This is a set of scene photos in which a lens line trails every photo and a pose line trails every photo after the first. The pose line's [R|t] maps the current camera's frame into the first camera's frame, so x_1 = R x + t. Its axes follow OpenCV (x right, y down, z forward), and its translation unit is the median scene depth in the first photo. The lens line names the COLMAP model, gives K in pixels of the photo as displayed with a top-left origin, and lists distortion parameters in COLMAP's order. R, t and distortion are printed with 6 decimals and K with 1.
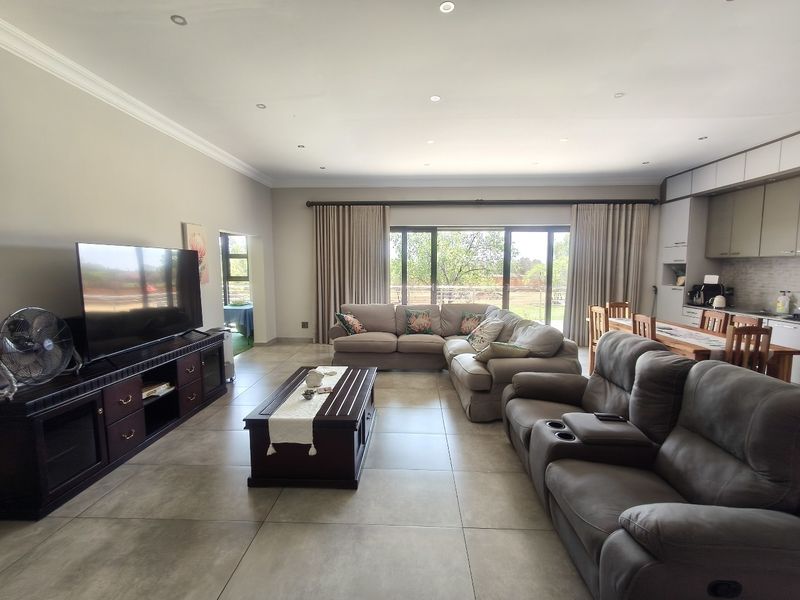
lens RADIAL K [[362.2, 0, 400.0], [0, 362.2, 300.0], [0, 0, 1]] dist [0.000479, 0.000177]
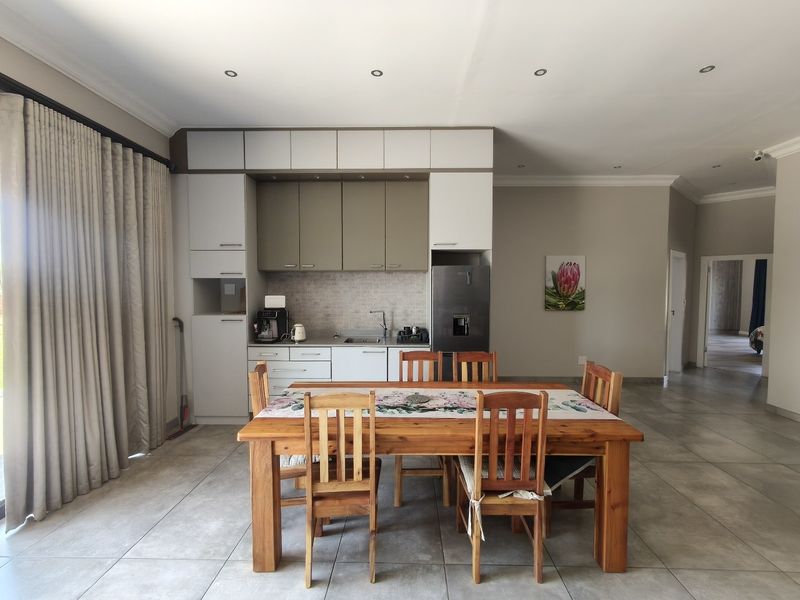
lens RADIAL K [[362.2, 0, 400.0], [0, 362.2, 300.0], [0, 0, 1]] dist [0.000479, 0.000177]
pose [[-0.014867, -0.048251, 0.998725, 0.146803], [0.093676, 0.994375, 0.049435, -0.066273], [-0.995492, 0.094292, -0.010263, 0.708932]]
